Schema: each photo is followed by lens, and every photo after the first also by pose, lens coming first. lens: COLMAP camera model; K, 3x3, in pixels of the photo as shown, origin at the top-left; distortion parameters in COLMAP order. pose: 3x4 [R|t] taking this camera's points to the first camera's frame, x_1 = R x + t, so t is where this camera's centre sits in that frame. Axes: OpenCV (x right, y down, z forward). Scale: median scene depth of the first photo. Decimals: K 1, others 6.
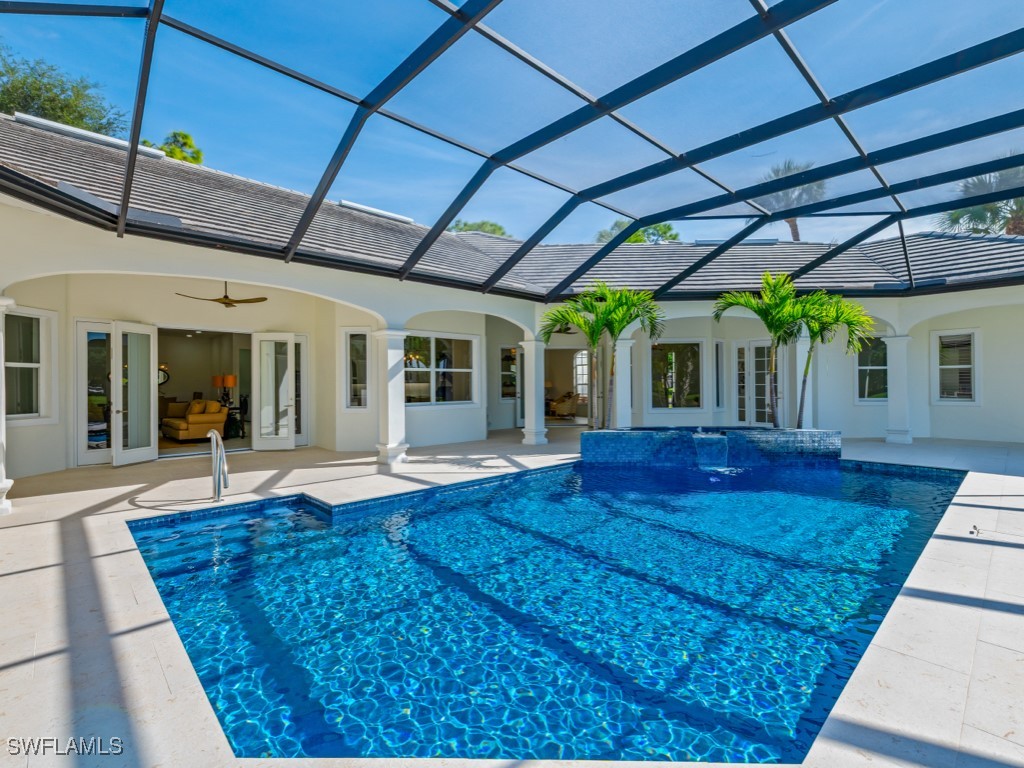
lens RADIAL K [[482.3, 0, 516.8], [0, 482.3, 384.4], [0, 0, 1]] dist [0.000496, -0.001031]
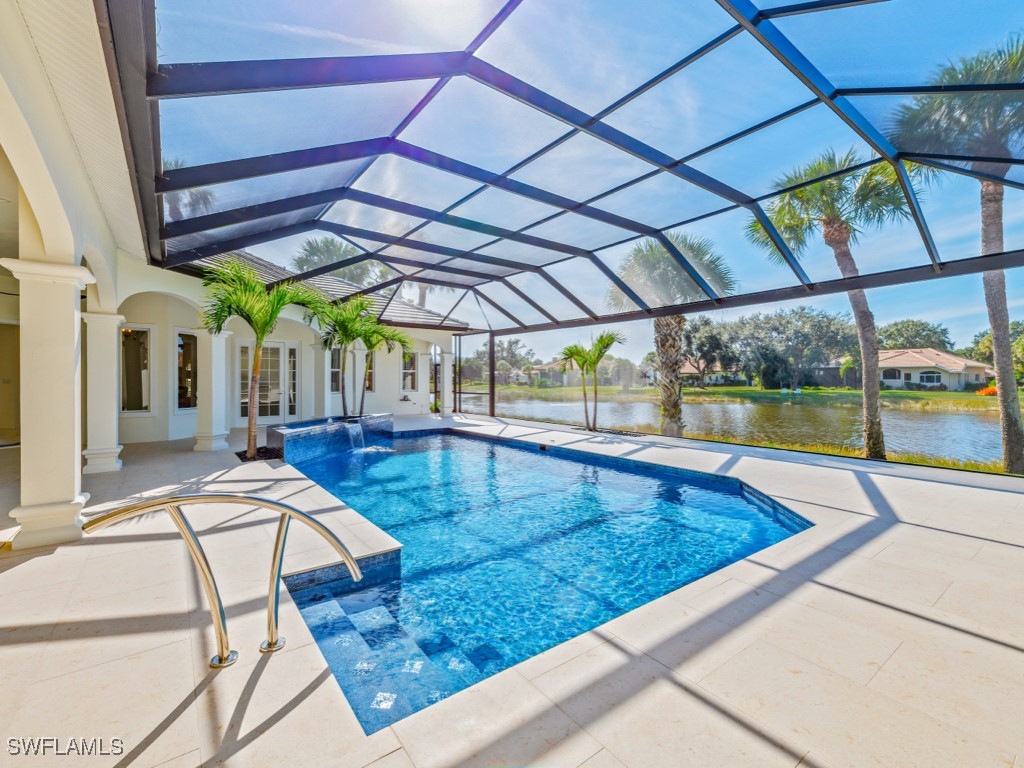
lens RADIAL K [[446.6, 0, 506.1], [0, 446.6, 380.7], [0, 0, 1]] dist [0.001275, 0.000027]
pose [[0.131998, 0.003473, 0.991244, -0.636178], [-0.007239, 0.999971, -0.002539, -0.002458], [-0.991224, -0.006841, 0.132020, 0.466083]]
